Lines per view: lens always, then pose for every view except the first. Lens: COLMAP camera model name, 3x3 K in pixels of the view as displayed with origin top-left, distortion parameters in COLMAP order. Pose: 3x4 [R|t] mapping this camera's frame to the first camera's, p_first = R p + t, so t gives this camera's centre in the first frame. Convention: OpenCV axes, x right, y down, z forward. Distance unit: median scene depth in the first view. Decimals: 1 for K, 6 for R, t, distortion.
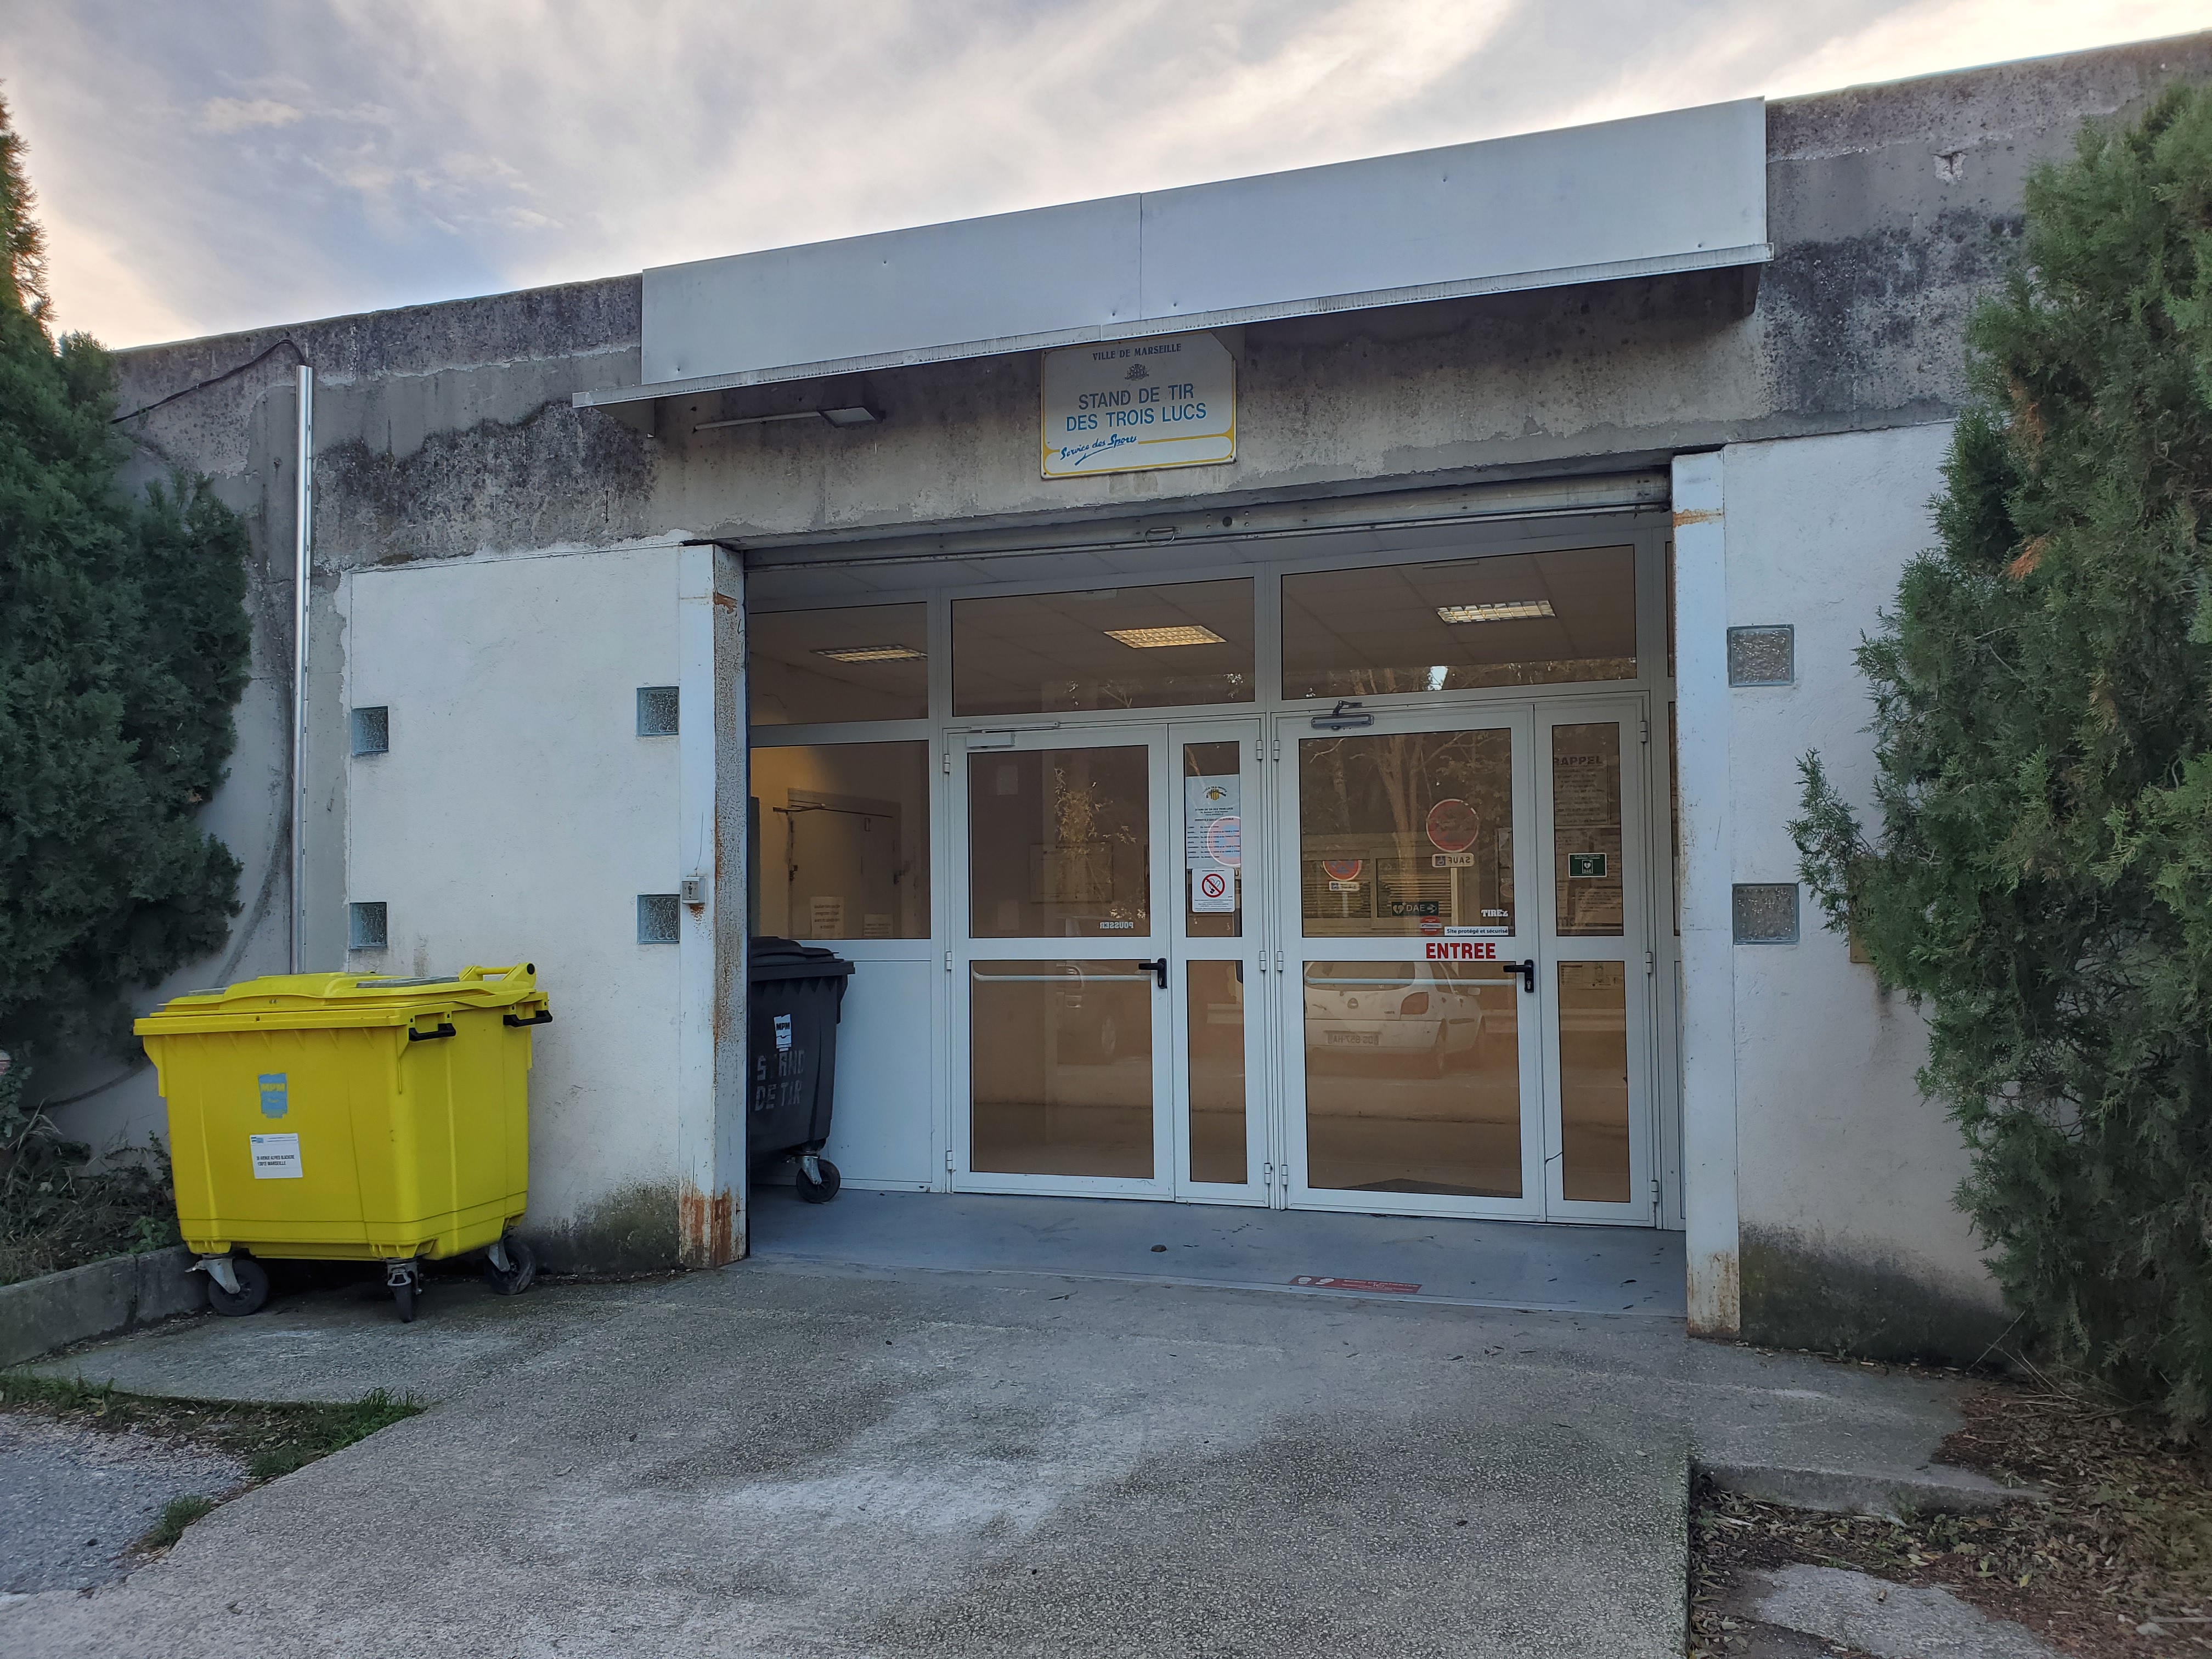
lens RADIAL K [[1666.7, 0, 1111.5], [0, 1666.7, 850.3], [0, 0, 1]] dist [0.018294, 0.003227]
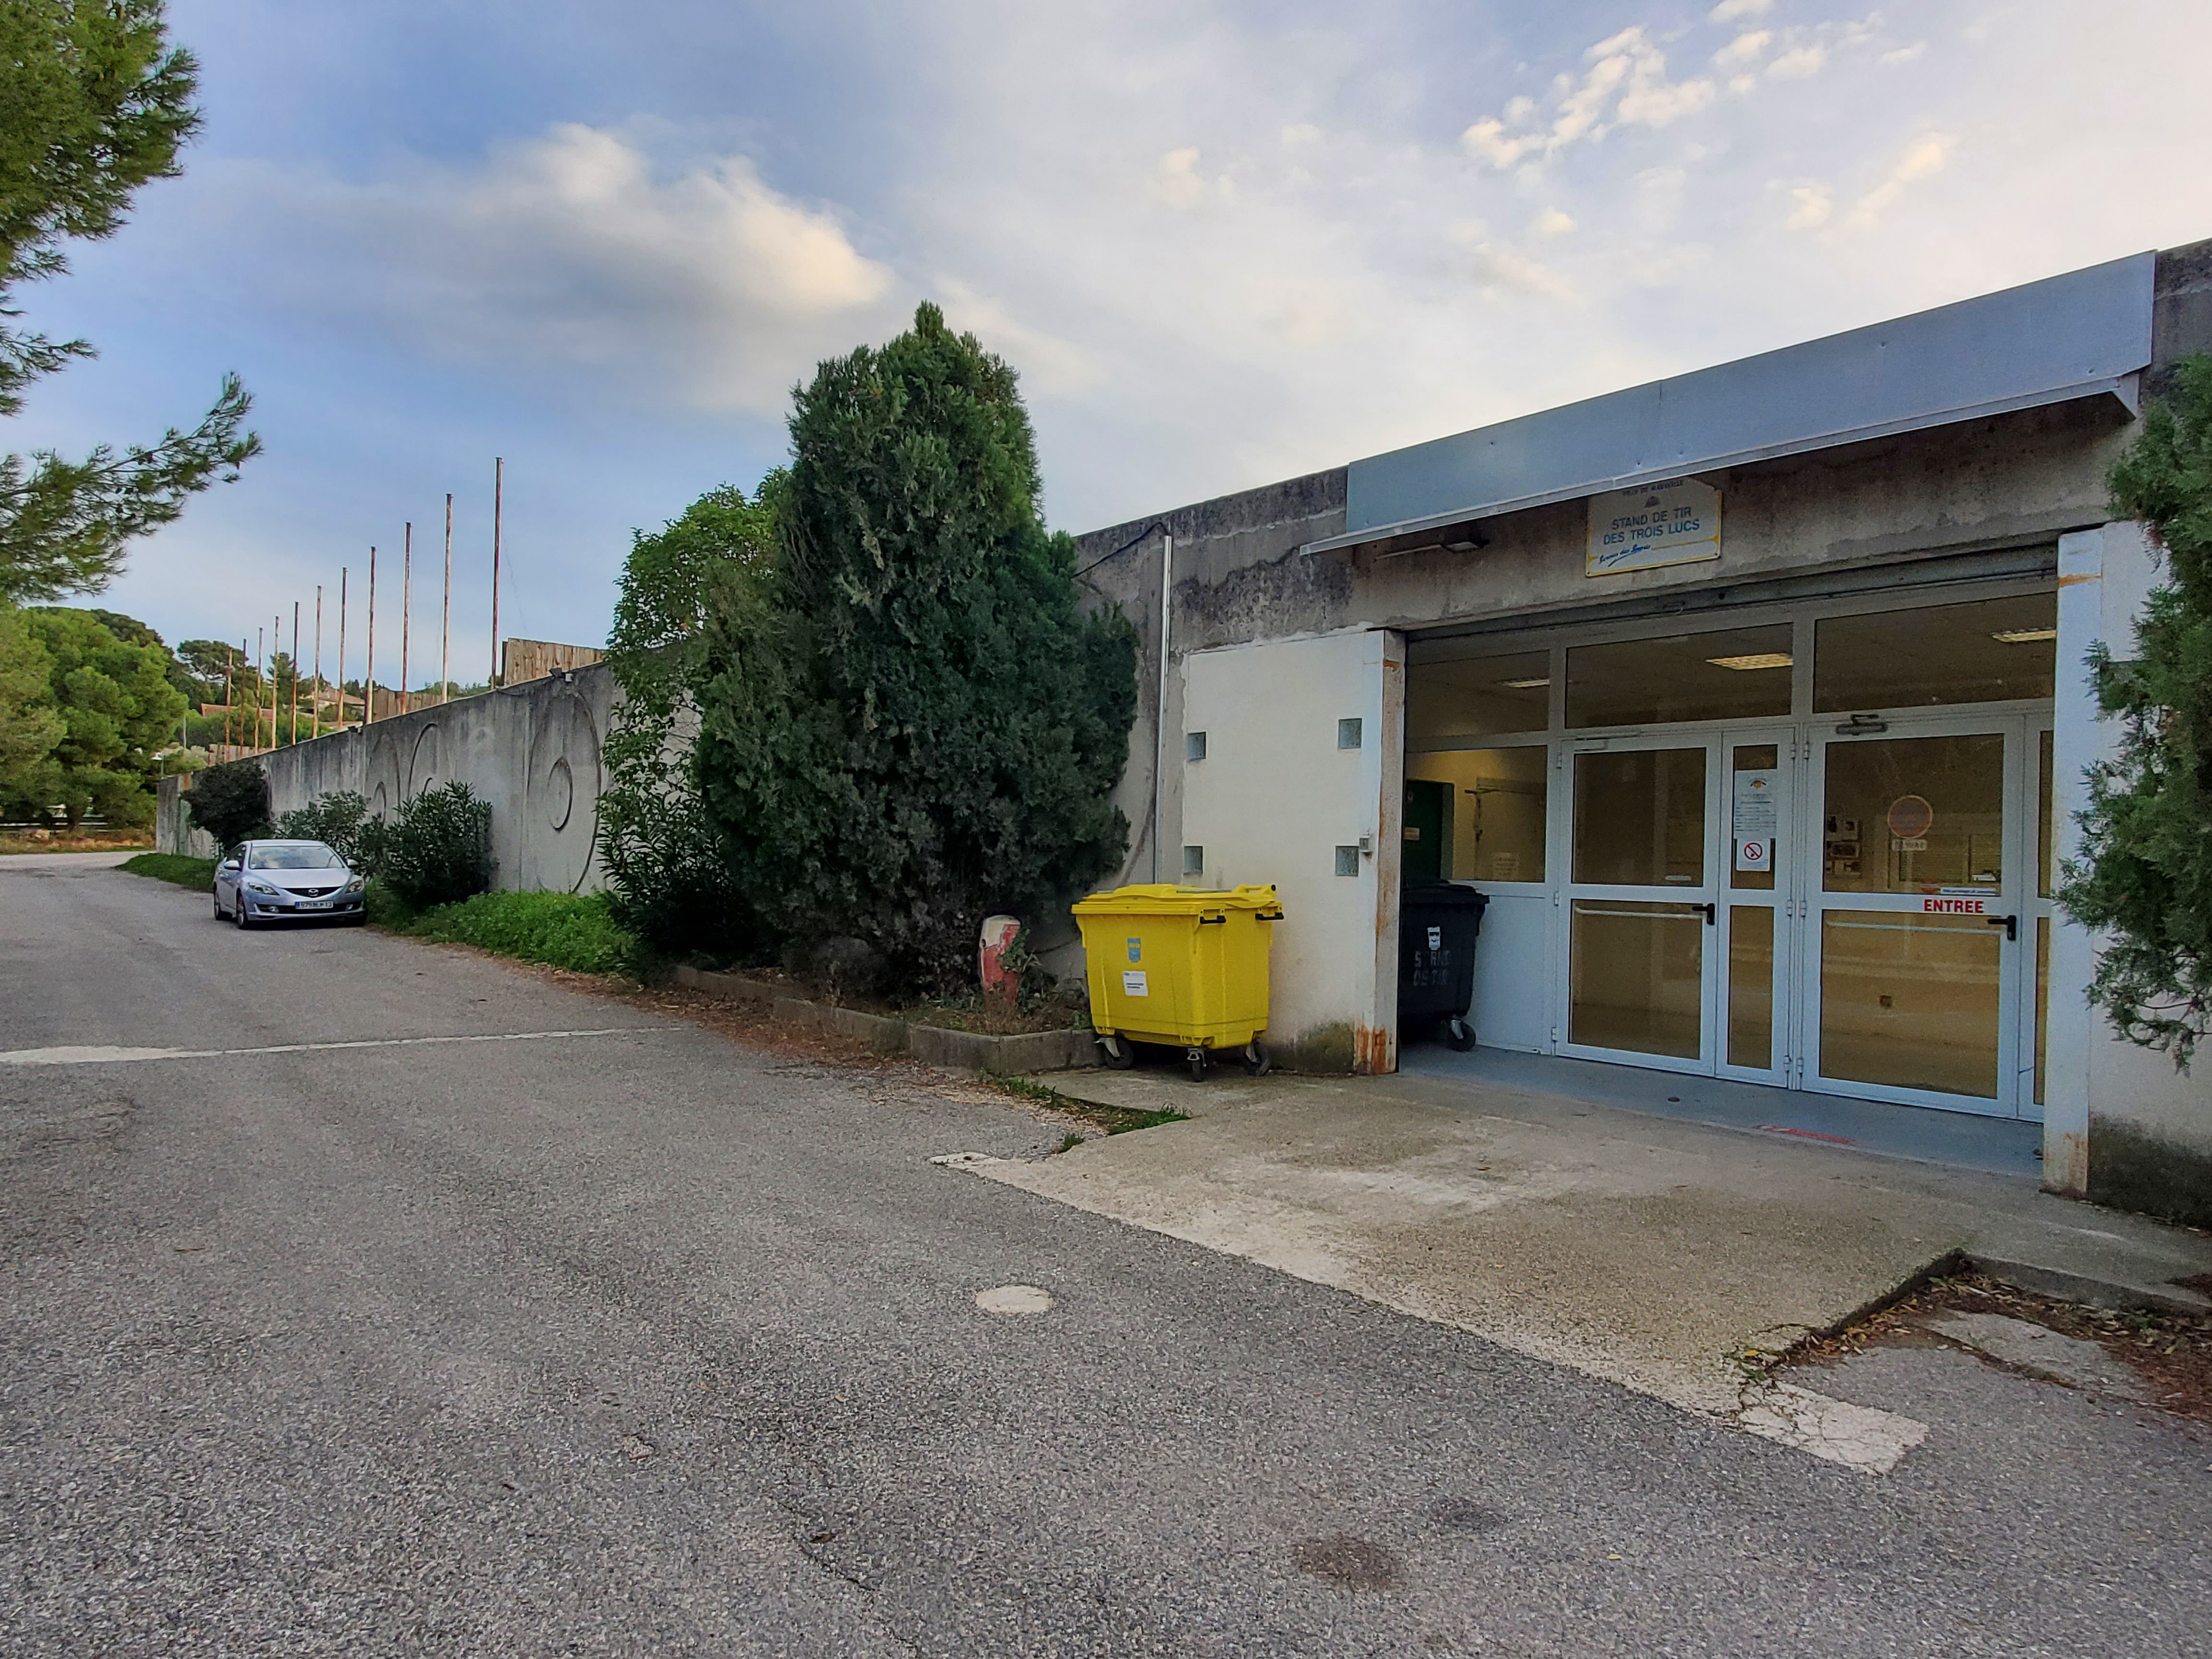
lens RADIAL K [[881.0, 0, 1104.4], [0, 881.0, 823.7], [0, 0, 1]] dist [0.002792, 0.000791]
pose [[0.896120, 0.017806, -0.443455, -0.097383], [-0.016010, 0.999841, 0.007793, 0.001947], [0.443524, 0.000116, 0.896263, 0.114416]]
